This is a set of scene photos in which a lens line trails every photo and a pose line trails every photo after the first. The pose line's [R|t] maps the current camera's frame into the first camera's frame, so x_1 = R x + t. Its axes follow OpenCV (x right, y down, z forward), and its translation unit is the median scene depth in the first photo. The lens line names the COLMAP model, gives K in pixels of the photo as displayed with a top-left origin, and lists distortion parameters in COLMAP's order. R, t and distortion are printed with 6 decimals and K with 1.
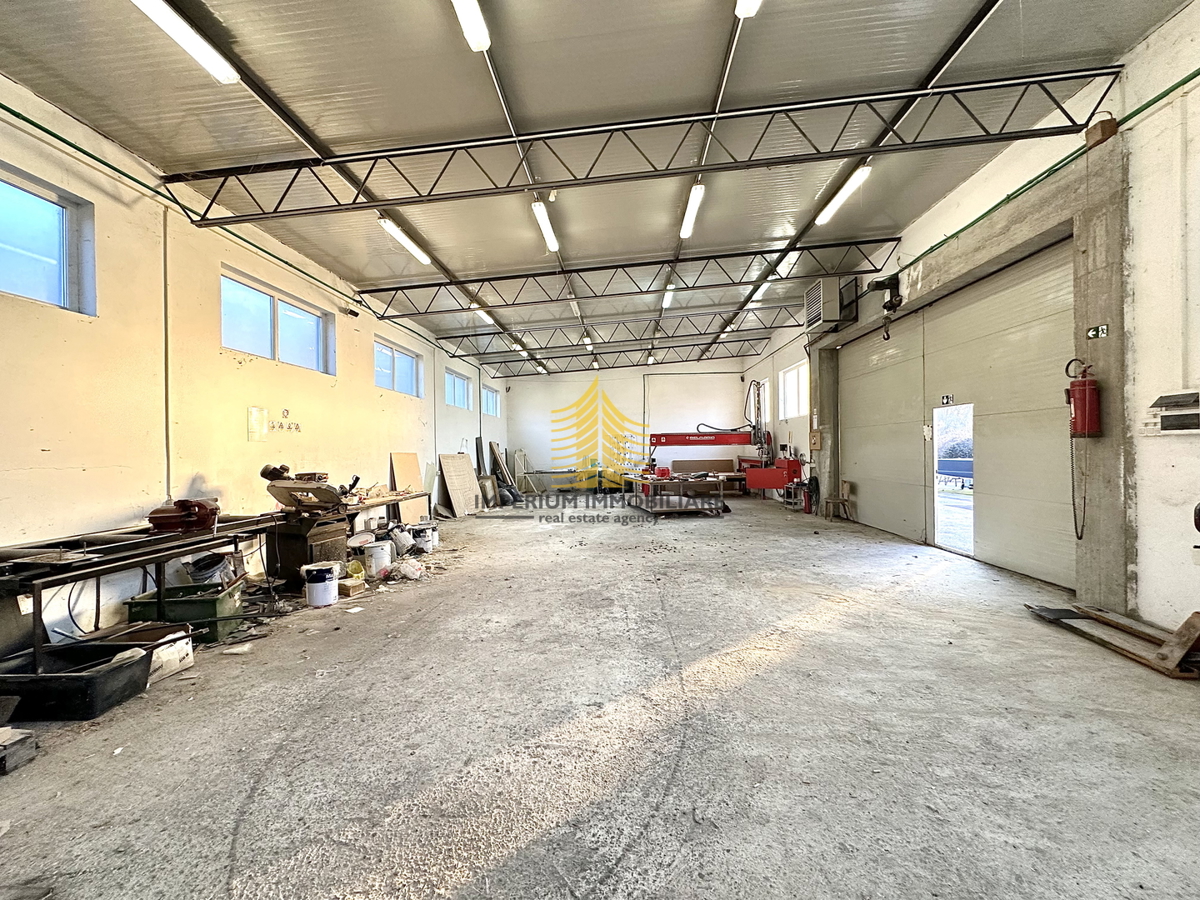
lens RADIAL K [[478.9, 0, 599.0], [0, 478.9, 449.4], [0, 0, 1]] dist [-0.006806, 0.001184]
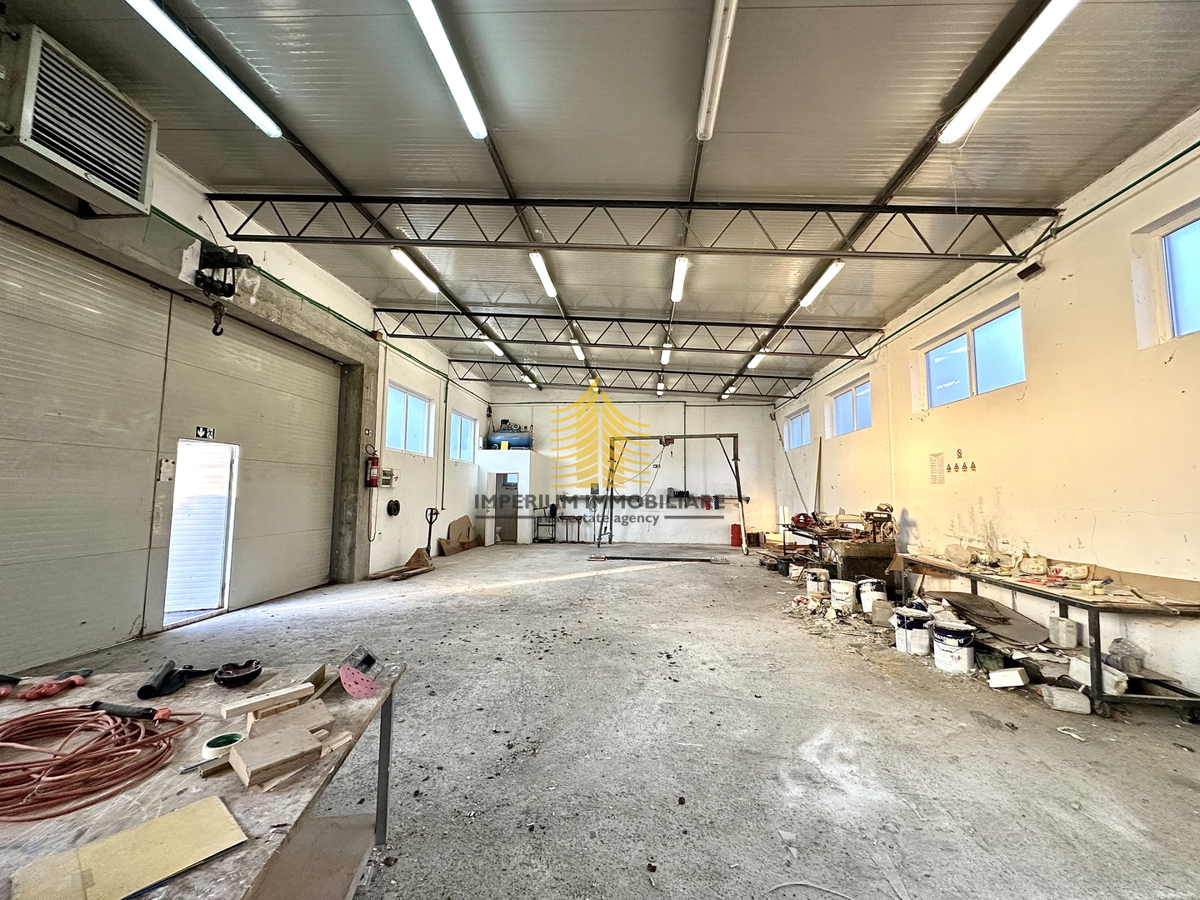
lens RADIAL K [[478.9, 0, 599.0], [0, 478.9, 449.4], [0, 0, 1]] dist [-0.006806, 0.001184]
pose [[-0.999444, 0.006753, 0.032657, 0.041044], [0.003804, 0.995977, -0.089524, 0.000002], [-0.033130, -0.089350, -0.995449, 2.516431]]
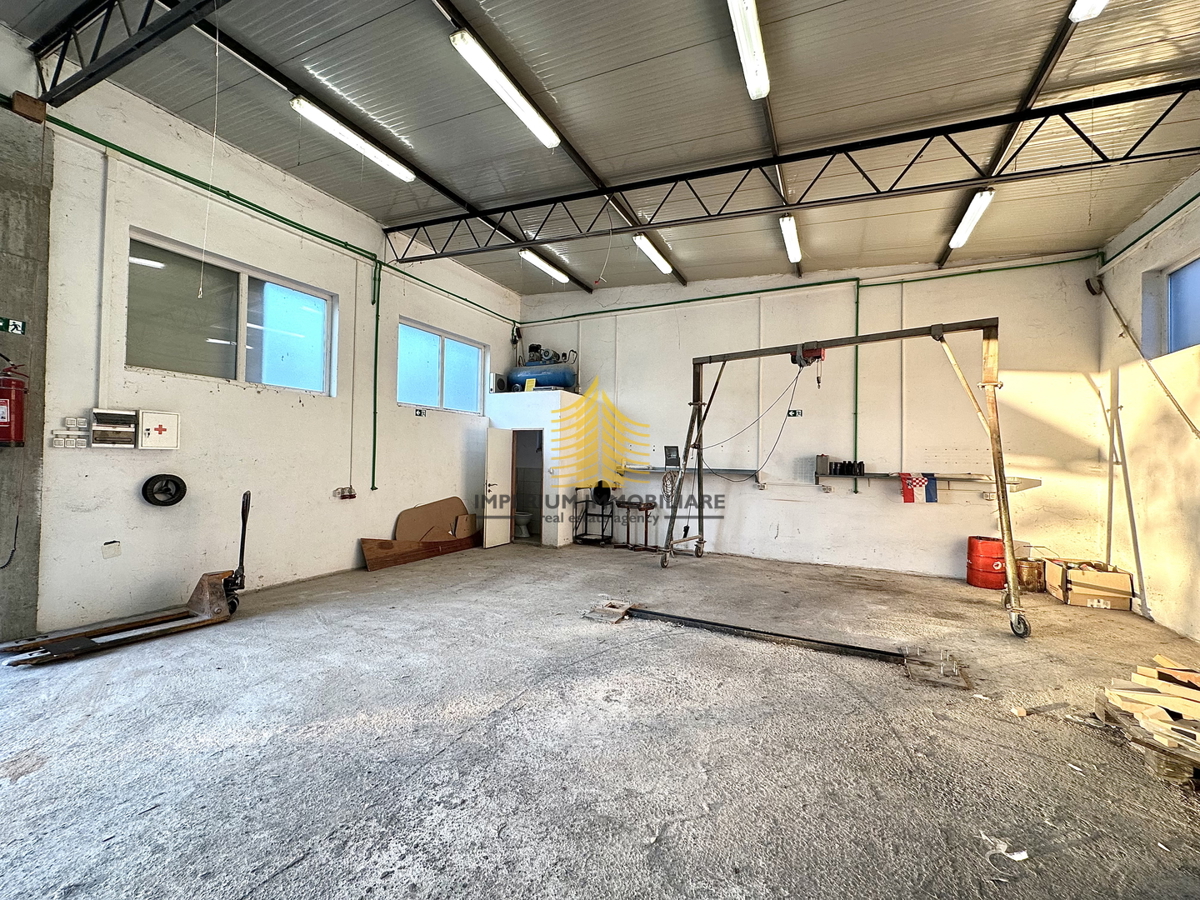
lens RADIAL K [[478.9, 0, 599.0], [0, 478.9, 449.4], [0, 0, 1]] dist [-0.006806, 0.001184]
pose [[-0.920285, 0.002680, 0.391239, -0.241403], [-0.006180, 0.999752, -0.021384, -0.007383], [-0.391199, -0.022097, -0.920041, 1.185565]]
